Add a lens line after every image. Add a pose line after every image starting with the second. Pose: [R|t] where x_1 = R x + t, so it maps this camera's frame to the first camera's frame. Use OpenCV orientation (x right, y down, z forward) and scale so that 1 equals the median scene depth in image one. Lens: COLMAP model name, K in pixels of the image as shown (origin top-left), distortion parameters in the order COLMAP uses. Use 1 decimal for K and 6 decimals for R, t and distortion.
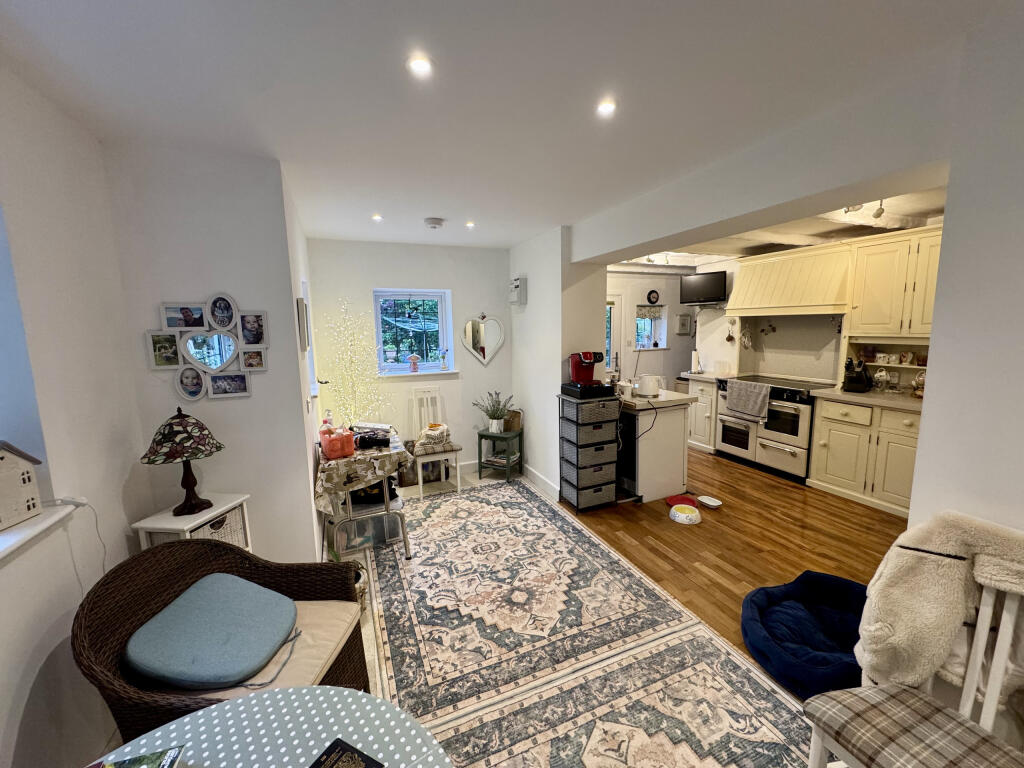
lens RADIAL K [[409.1, 0, 513.8], [0, 409.1, 381.8], [0, 0, 1]] dist [-0.002806, -0.000067]
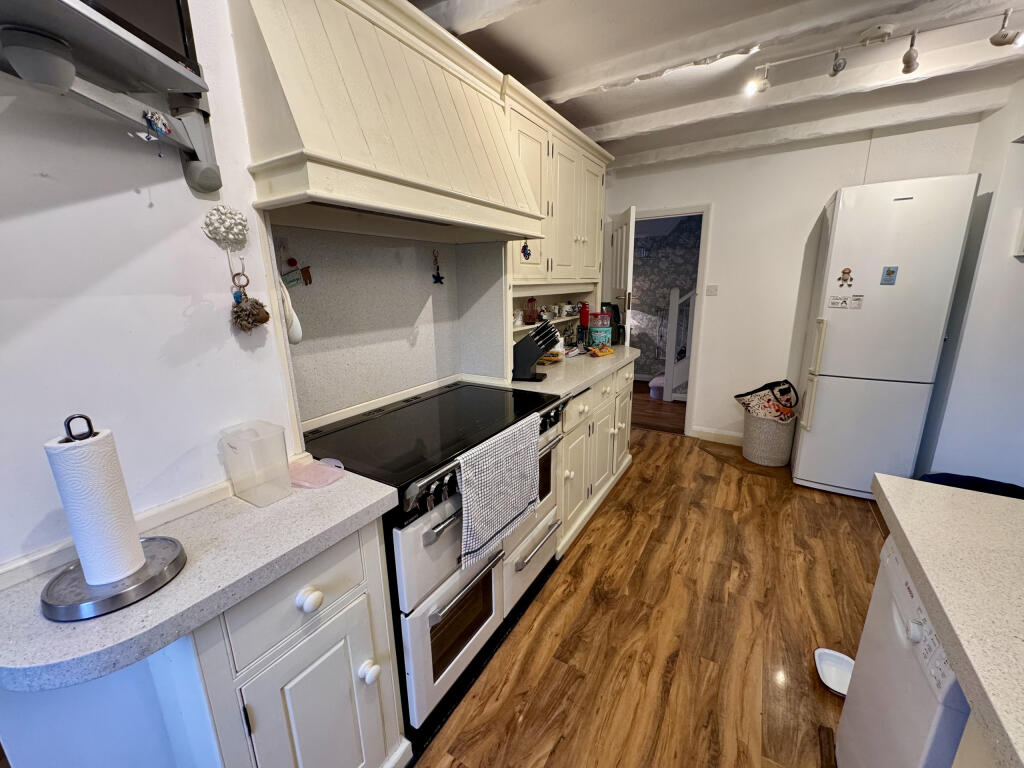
lens RADIAL K [[409.1, 0, 510.5], [0, 409.1, 382.4], [0, 0, 1]] dist [-0.002806, -0.000067]
pose [[-0.577623, -0.161867, 0.800095, 0.401693], [0.148192, 0.943063, 0.297777, -0.165376], [-0.802740, 0.290570, -0.520747, 1.444674]]
